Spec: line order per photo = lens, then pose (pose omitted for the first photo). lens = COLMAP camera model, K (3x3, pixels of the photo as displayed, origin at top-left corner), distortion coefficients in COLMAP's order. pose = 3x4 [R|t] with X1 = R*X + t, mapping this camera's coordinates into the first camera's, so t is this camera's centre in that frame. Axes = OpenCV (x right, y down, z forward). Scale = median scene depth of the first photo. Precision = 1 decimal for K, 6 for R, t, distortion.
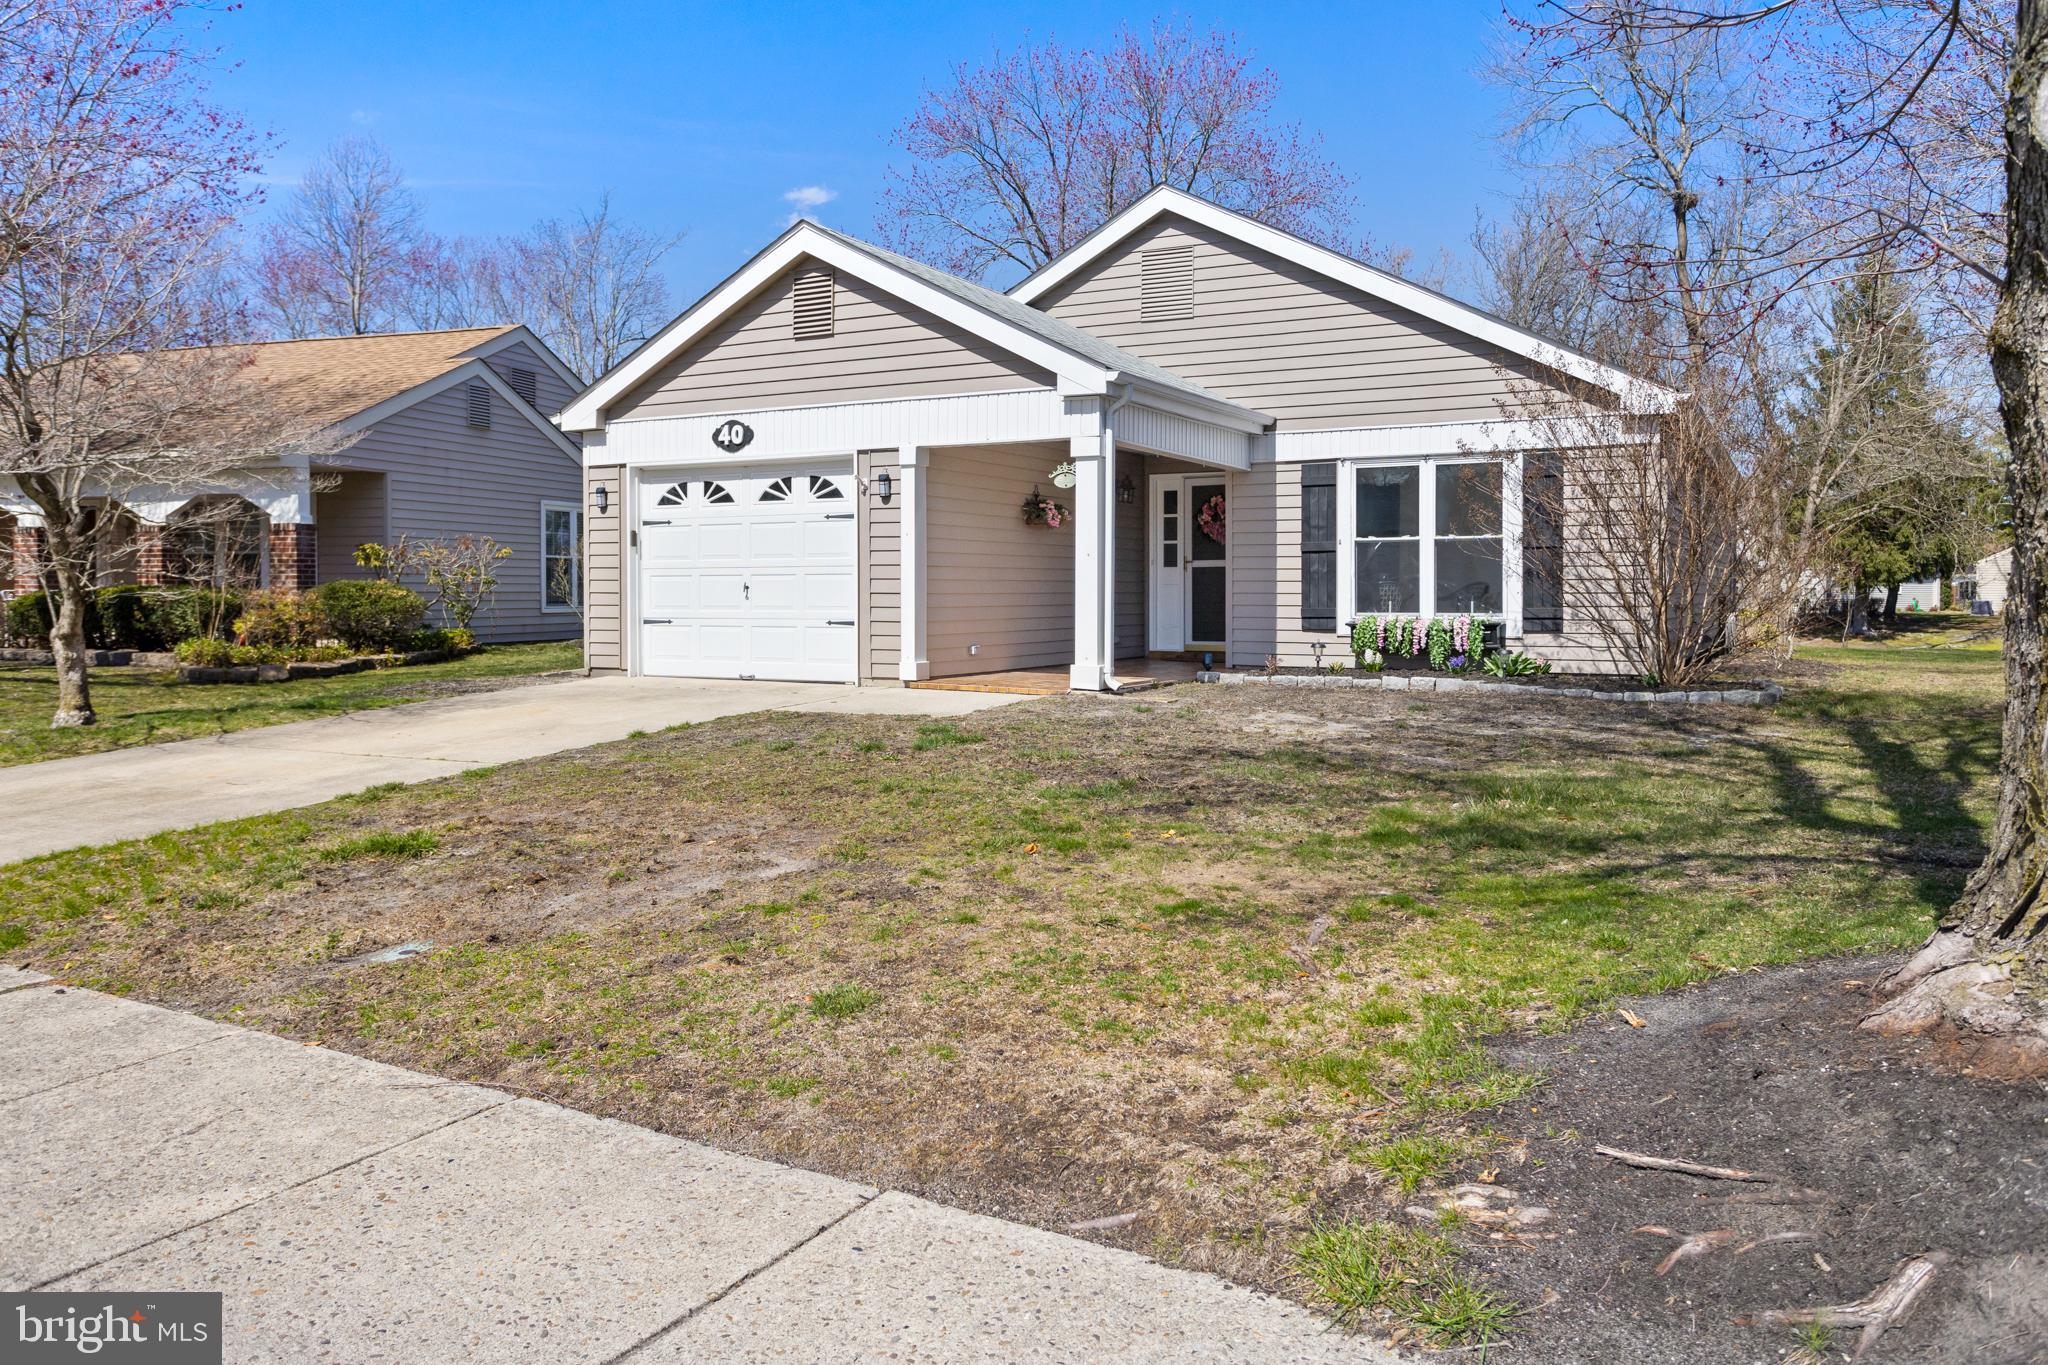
lens RADIAL K [[1483.8, 0, 1021.9], [0, 1483.8, 680.6], [0, 0, 1]] dist [-0.003503, 0.000850]
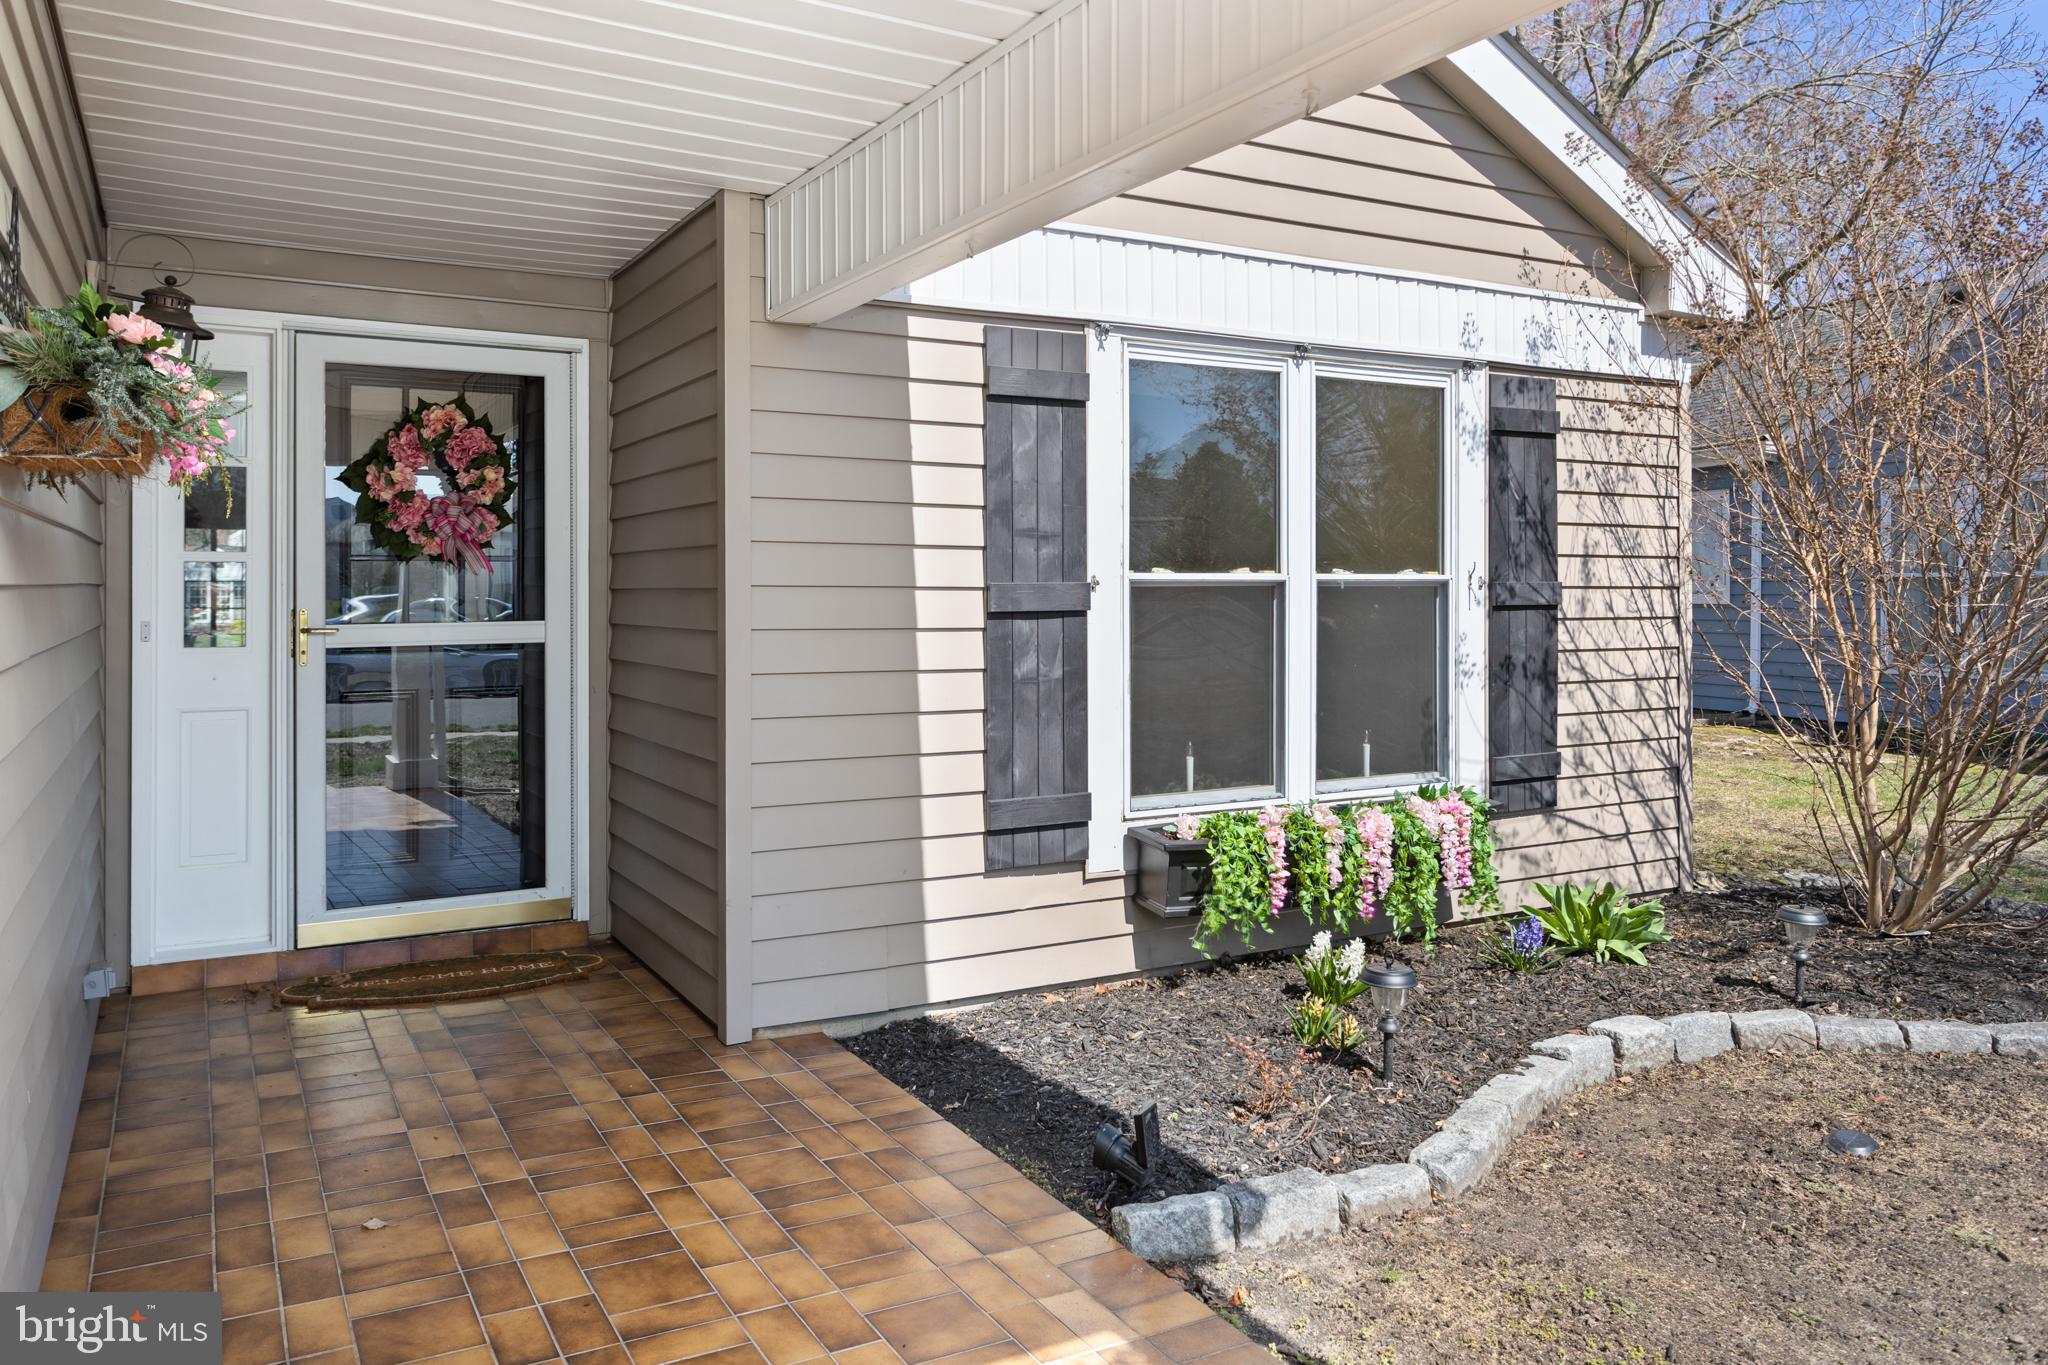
lens RADIAL K [[1483.8, 0, 1075.8], [0, 1483.8, 608.0], [0, 0, 1]] dist [-0.003503, 0.000850]
pose [[0.514147, -0.010135, 0.857642, -0.064271], [0.052337, 0.998438, -0.019577, -0.086521], [-0.856104, 0.054952, 0.513874, 0.884225]]
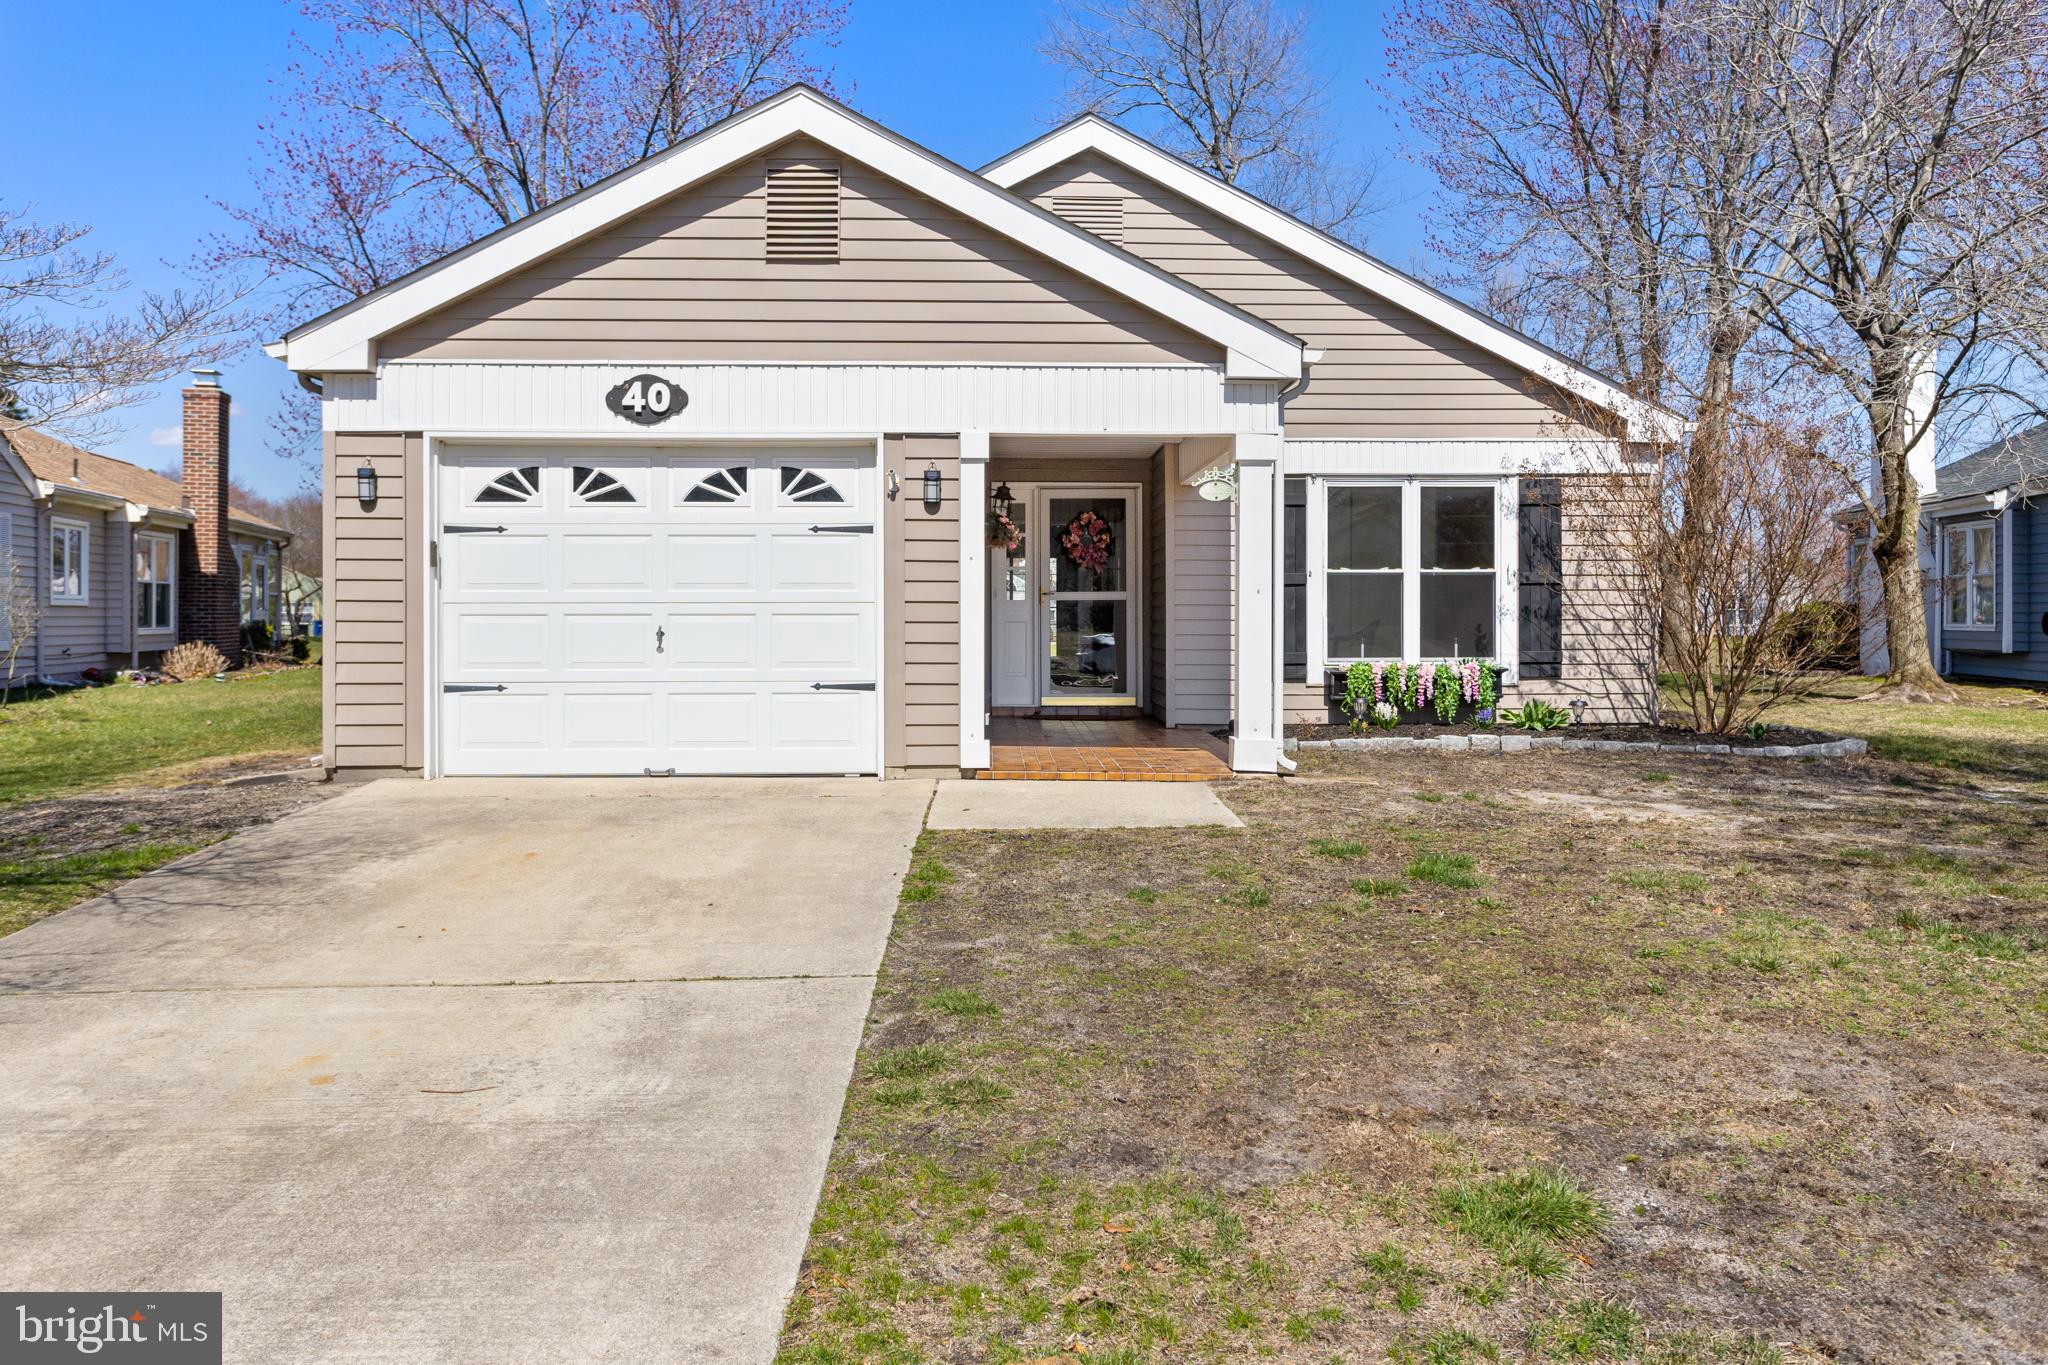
lens RADIAL K [[1628.9, 0, 1026.7], [0, 1628.9, 677.7], [0, 0, 1]] dist [0.010592, 0.001507]
pose [[0.858162, -0.020412, 0.512973, -0.417221], [0.030131, 0.999489, -0.010634, -0.031399], [-0.512494, 0.024582, 0.858339, 0.309550]]
